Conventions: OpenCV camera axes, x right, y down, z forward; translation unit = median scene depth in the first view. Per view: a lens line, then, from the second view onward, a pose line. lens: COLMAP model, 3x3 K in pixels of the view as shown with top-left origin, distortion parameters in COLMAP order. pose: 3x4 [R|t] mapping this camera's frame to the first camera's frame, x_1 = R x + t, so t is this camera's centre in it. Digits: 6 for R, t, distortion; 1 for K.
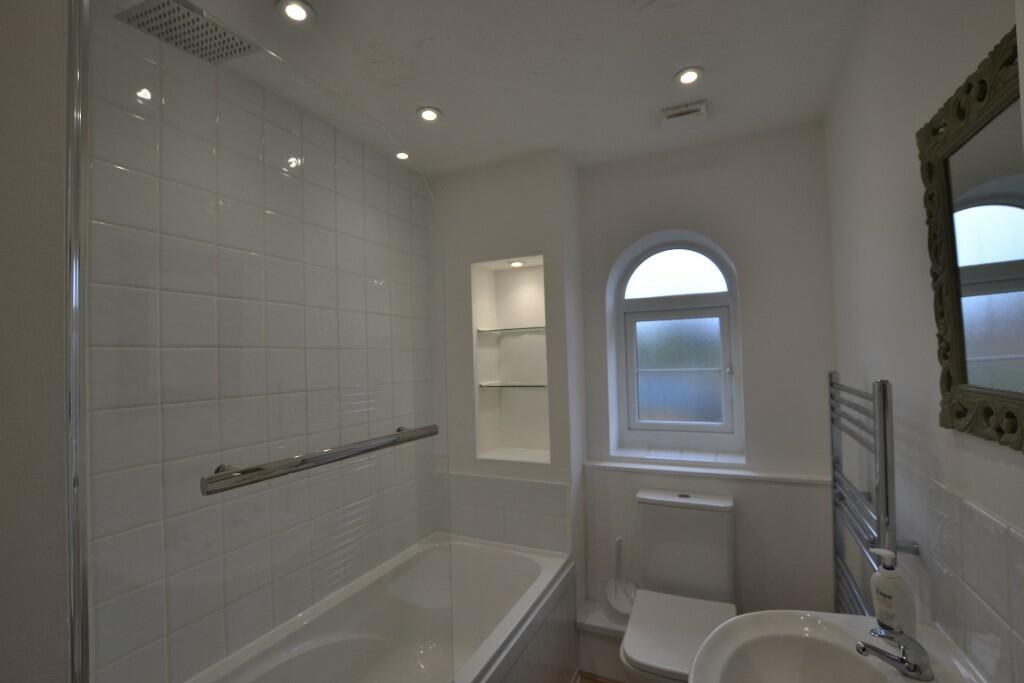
lens RADIAL K [[456.3, 0, 512.7], [0, 456.3, 348.5], [0, 0, 1]] dist [-0.040729, 0.009115]
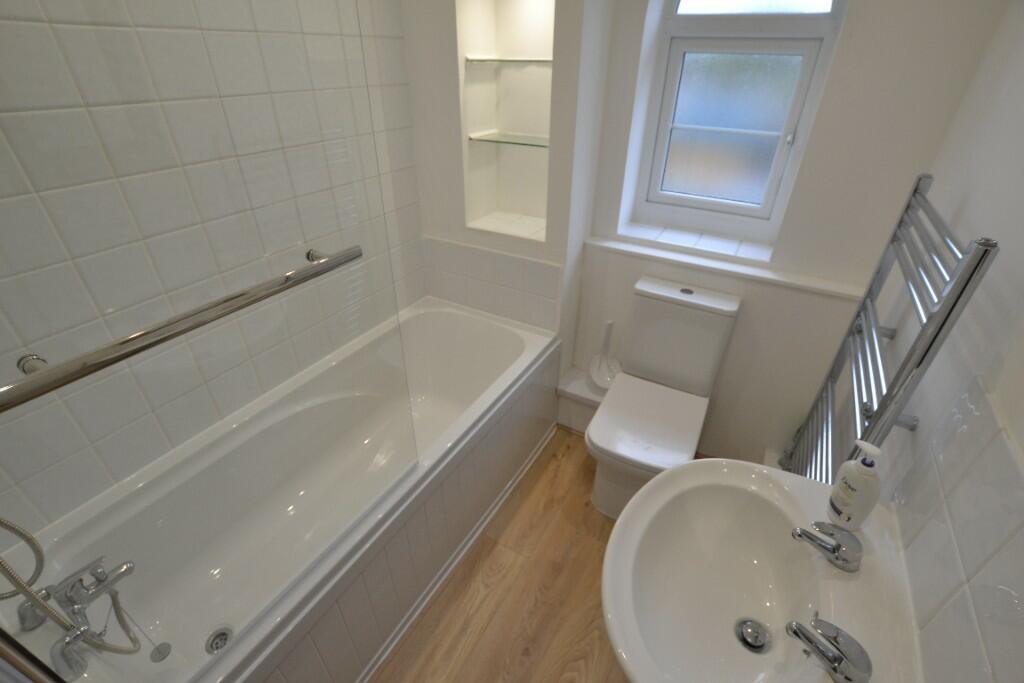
lens RADIAL K [[456.3, 0, 512.7], [0, 456.3, 348.5], [0, 0, 1]] dist [-0.040729, 0.009115]
pose [[0.996151, 0.075258, -0.044928, 0.075864], [-0.037214, 0.827253, 0.560596, -0.069254], [0.079356, -0.556767, 0.826870, 0.149877]]
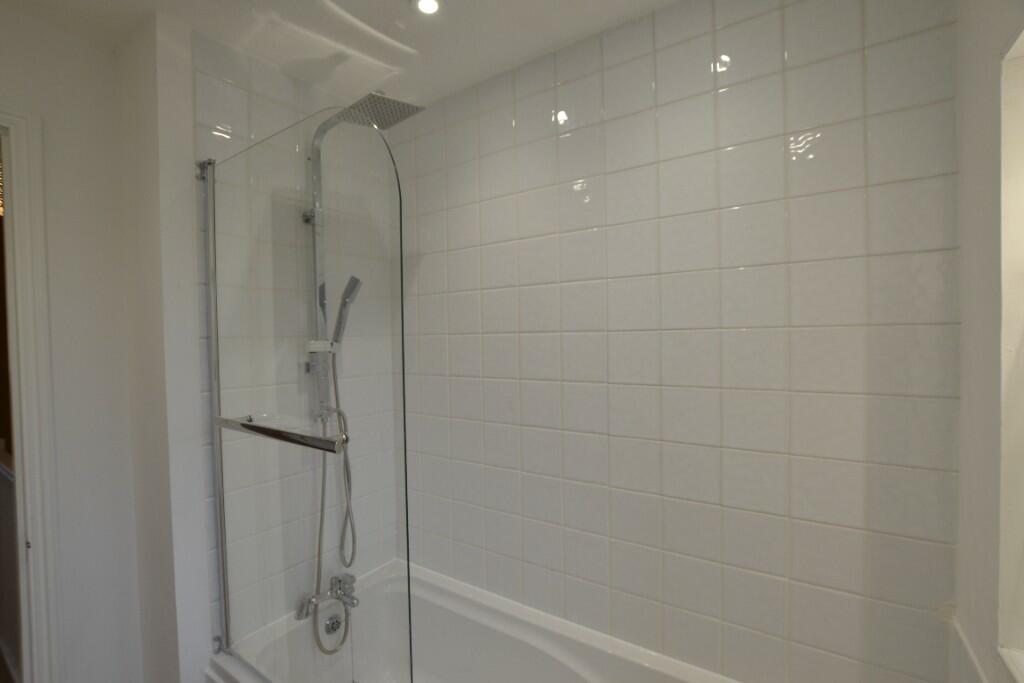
lens RADIAL K [[456.3, 0, 512.7], [0, 456.3, 348.5], [0, 0, 1]] dist [-0.040729, 0.009115]
pose [[-0.136324, 0.067646, -0.988352, 0.332093], [0.048130, 0.996940, 0.061595, -0.024602], [0.989494, -0.039173, -0.139162, 0.814885]]
